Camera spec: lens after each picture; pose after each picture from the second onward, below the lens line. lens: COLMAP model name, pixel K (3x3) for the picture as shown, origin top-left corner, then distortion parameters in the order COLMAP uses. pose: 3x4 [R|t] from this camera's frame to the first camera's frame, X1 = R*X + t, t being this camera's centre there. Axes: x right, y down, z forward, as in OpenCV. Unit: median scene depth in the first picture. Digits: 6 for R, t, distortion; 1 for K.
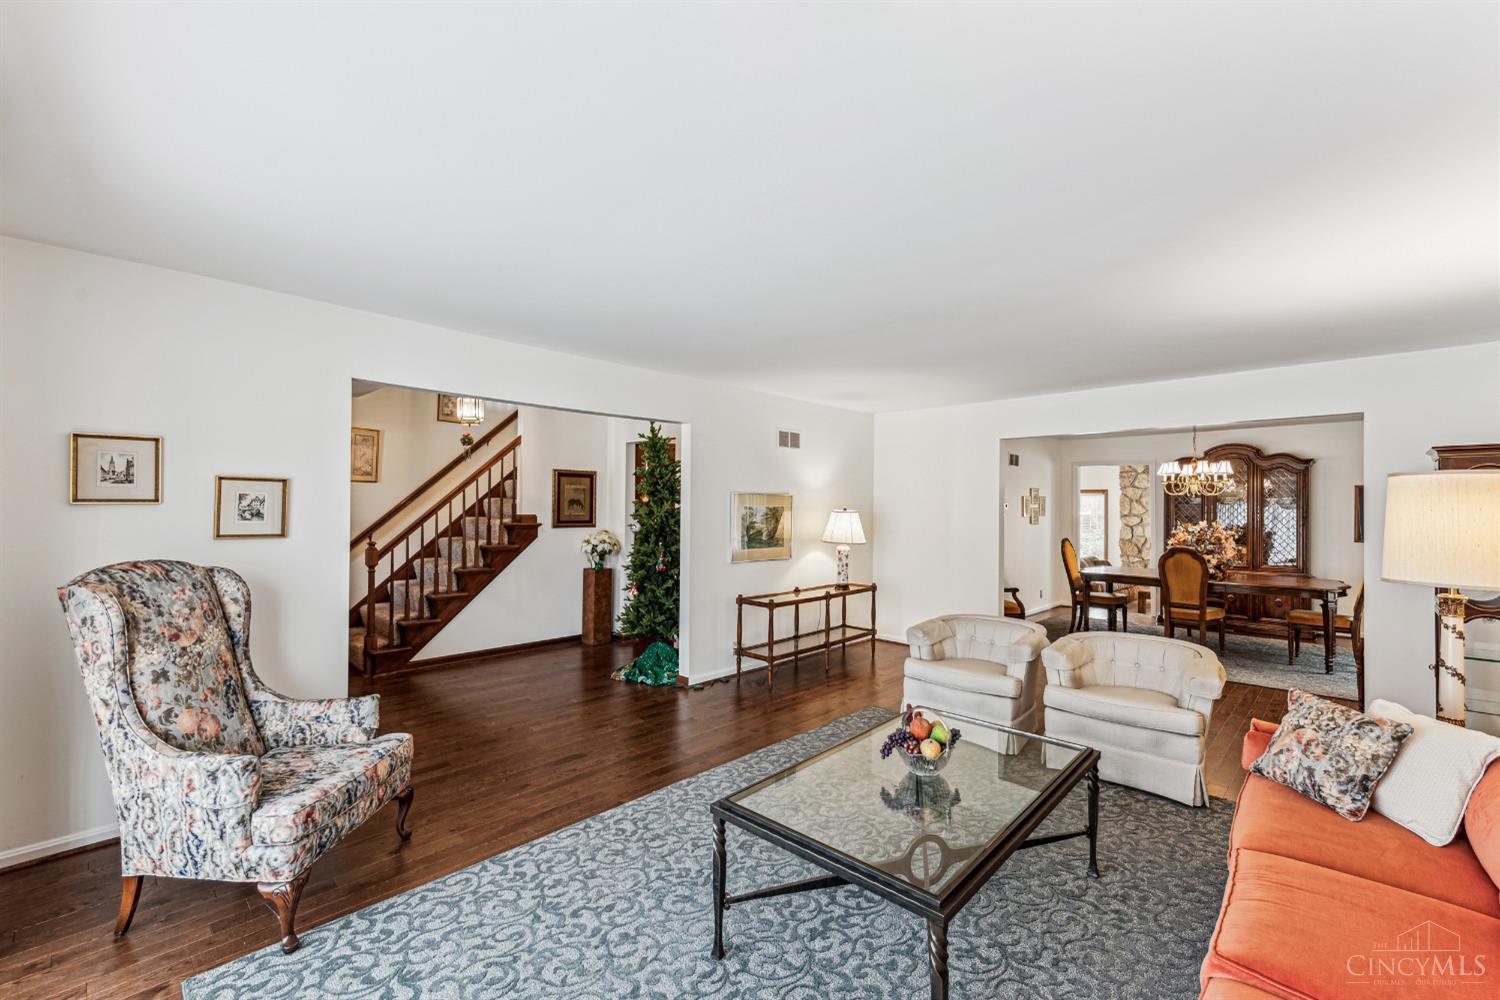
lens RADIAL K [[631.0, 0, 750.4], [0, 631.0, 501.6], [0, 0, 1]] dist [-0.000137, -0.000004]
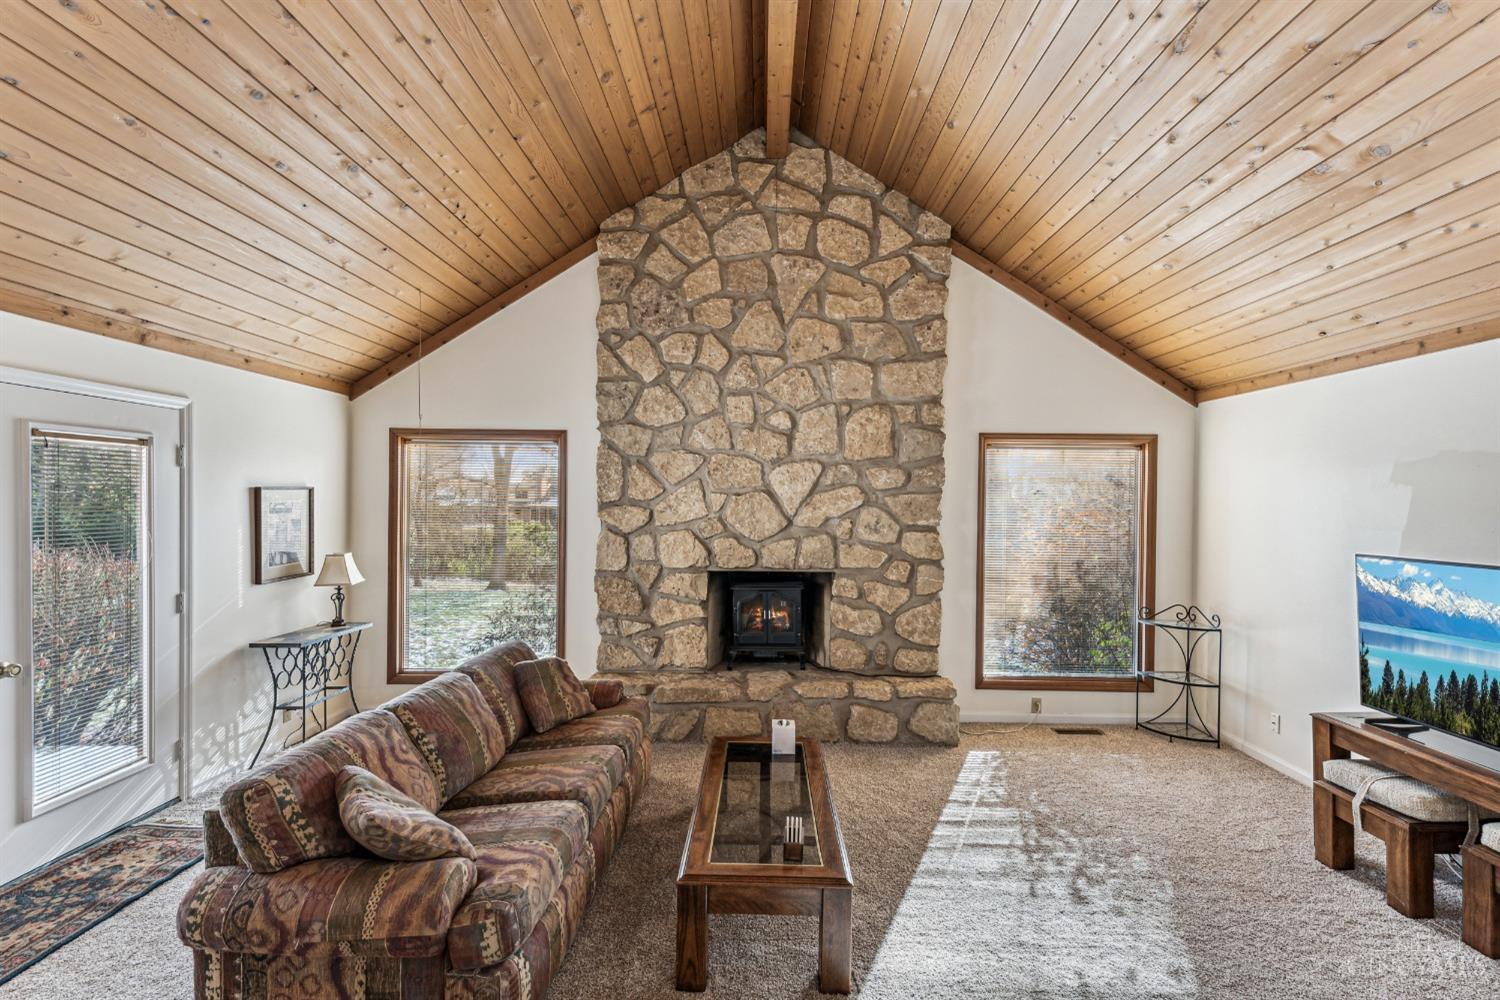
lens RADIAL K [[658.1, 0, 763.0], [0, 658.1, 509.7], [0, 0, 1]] dist [-0.000654, -0.000109]
pose [[0.731033, -0.004718, 0.682326, 0.409747], [-0.011396, 0.999752, 0.019122, 0.017353], [-0.682247, -0.021755, 0.730798, 0.680101]]
